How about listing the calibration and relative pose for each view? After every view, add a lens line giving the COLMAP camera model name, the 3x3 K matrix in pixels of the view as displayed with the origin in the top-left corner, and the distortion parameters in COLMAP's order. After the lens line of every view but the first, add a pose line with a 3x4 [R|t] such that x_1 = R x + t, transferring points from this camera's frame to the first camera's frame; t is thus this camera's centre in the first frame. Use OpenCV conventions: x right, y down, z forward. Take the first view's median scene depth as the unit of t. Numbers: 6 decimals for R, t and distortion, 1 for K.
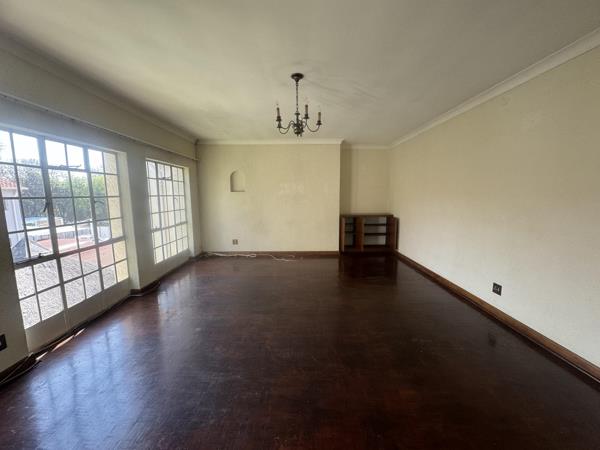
lens RADIAL K [[239.9, 0, 297.9], [0, 239.9, 224.1], [0, 0, 1]] dist [0.000029, 0.000236]
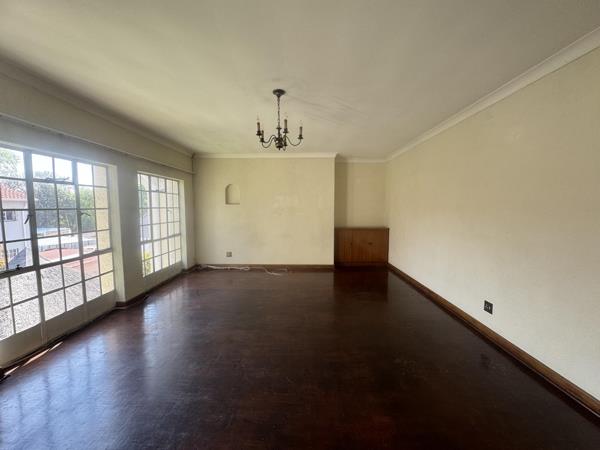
lens RADIAL K [[239.9, 0, 297.9], [0, 239.9, 224.1], [0, 0, 1]] dist [0.000029, 0.000236]
pose [[0.999723, 0.006704, -0.022566, 0.087594], [-0.007861, 0.998640, -0.051545, -0.004241], [0.022190, 0.051708, 0.998416, 0.012009]]
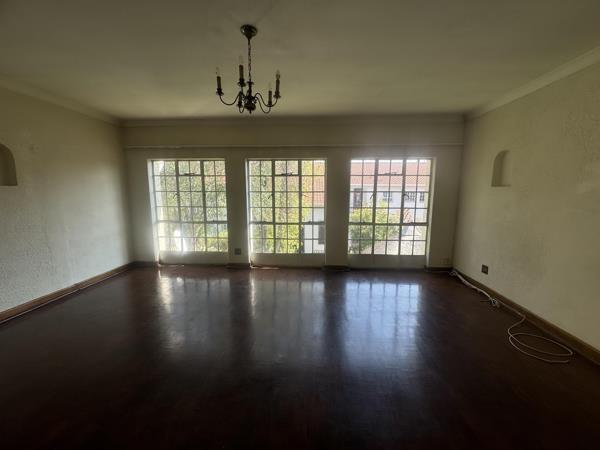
lens RADIAL K [[239.9, 0, 297.9], [0, 239.9, 224.1], [0, 0, 1]] dist [0.000029, 0.000236]
pose [[-0.063583, 0.149577, -0.986703, 0.680281], [-0.122871, 0.980009, 0.156480, -0.145054], [0.990384, 0.131187, -0.043934, 1.042638]]
